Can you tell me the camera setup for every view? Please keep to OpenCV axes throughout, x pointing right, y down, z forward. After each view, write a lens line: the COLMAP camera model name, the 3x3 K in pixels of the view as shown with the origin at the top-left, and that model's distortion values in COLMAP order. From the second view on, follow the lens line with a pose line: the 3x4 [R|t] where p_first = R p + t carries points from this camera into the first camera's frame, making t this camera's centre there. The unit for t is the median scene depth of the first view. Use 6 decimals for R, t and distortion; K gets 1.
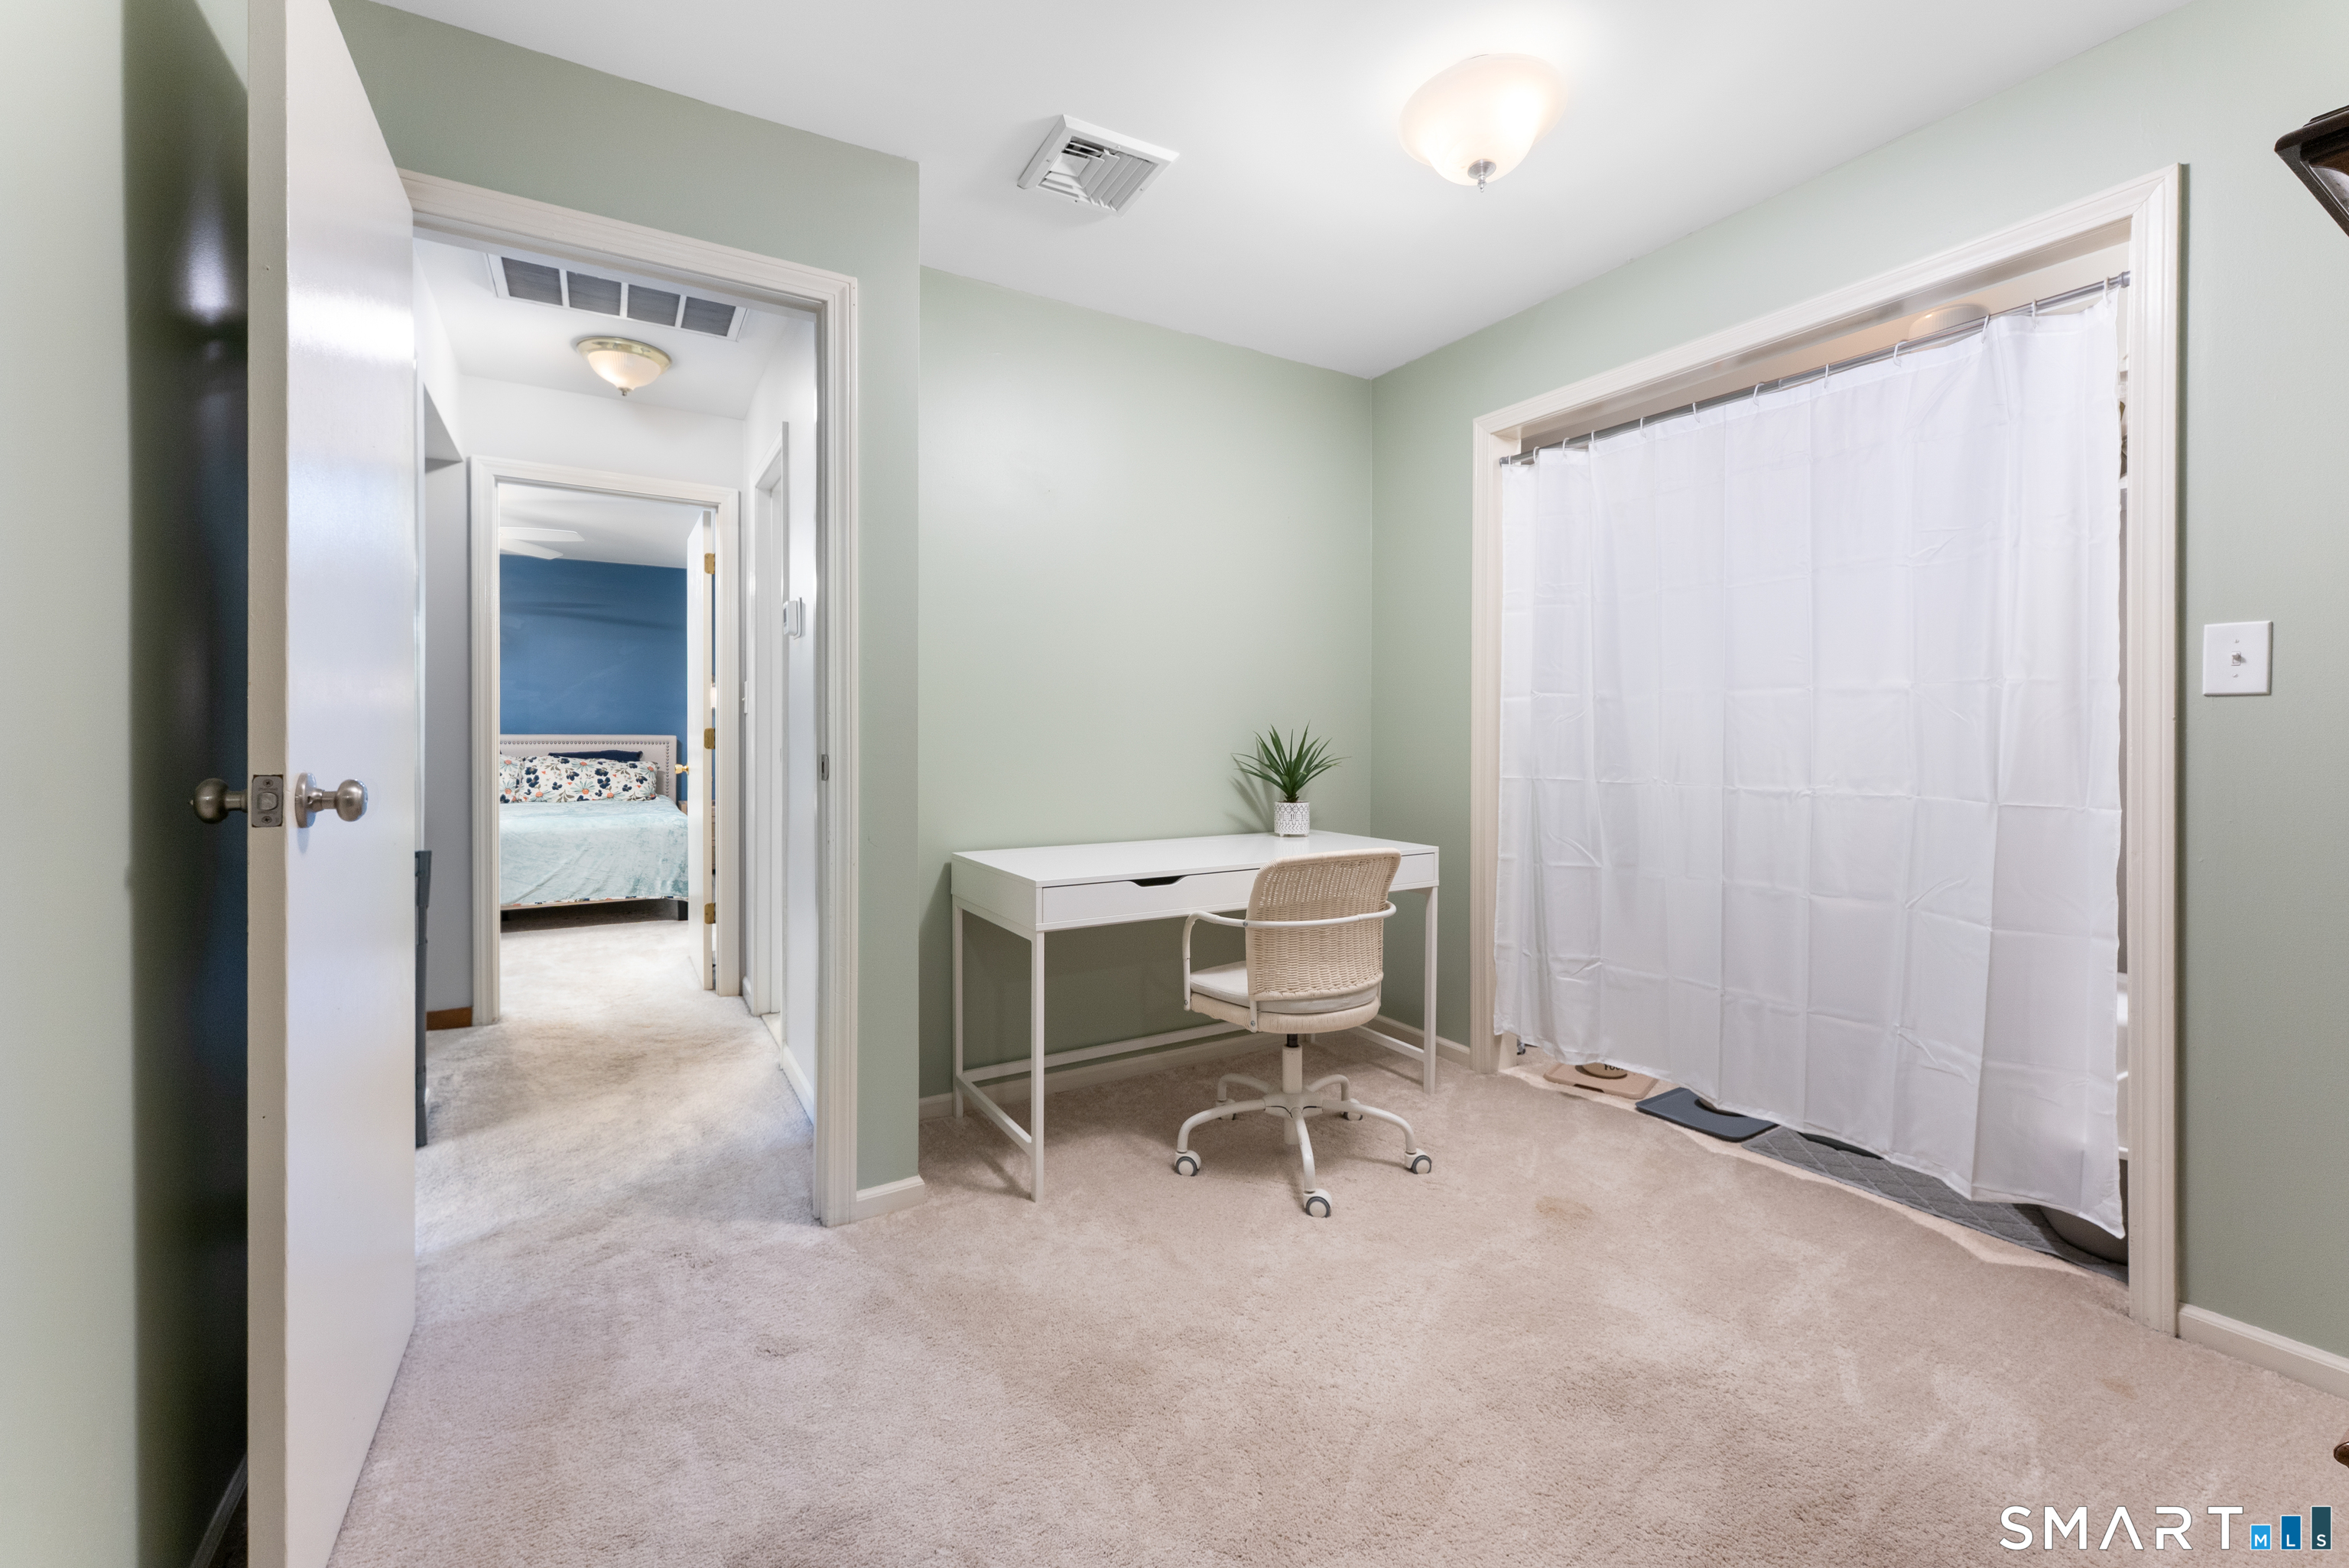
lens RADIAL K [[959.0, 0, 1175.2], [0, 959.0, 744.2], [0, 0, 1]] dist [0.004692, 0.000325]
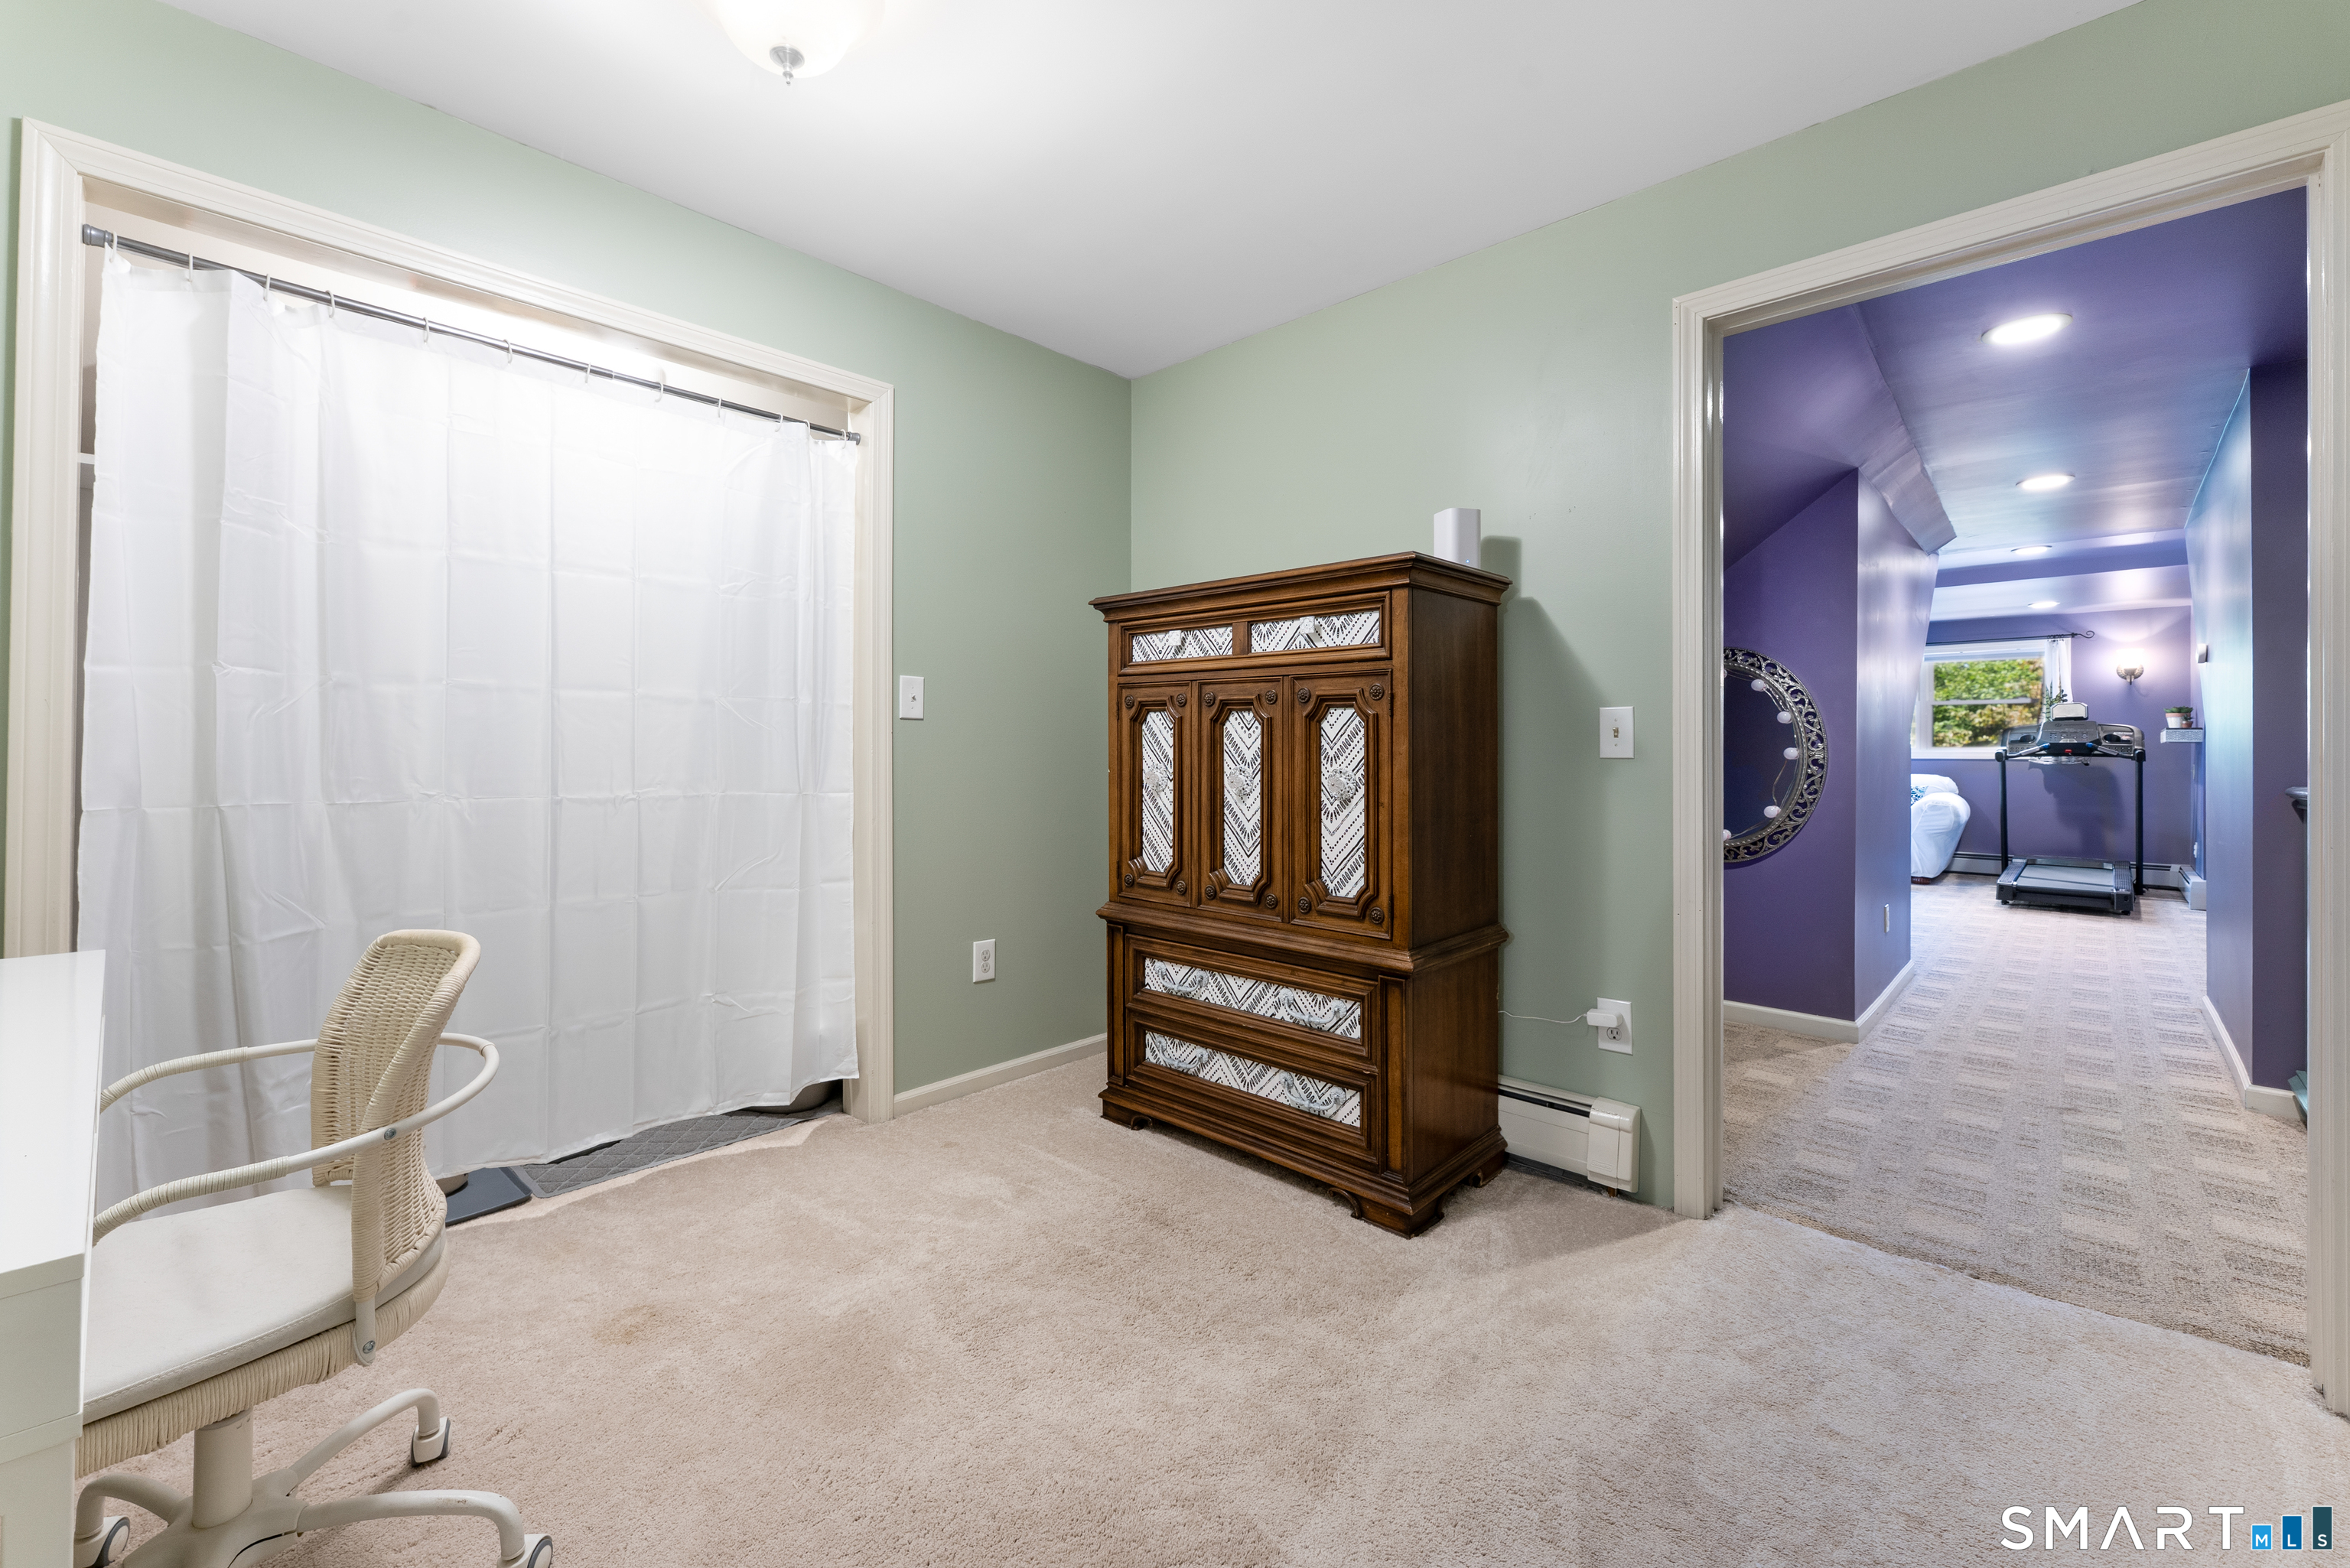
lens RADIAL K [[959.4, 0, 1170.6], [0, 959.4, 743.4], [0, 0, 1]] dist [0.004692, 0.000325]
pose [[-0.251147, -0.000073, 0.967949, -0.471705], [-0.001126, 0.999999, -0.000217, -0.006242], [-0.967948, -0.001145, -0.251146, 0.729314]]
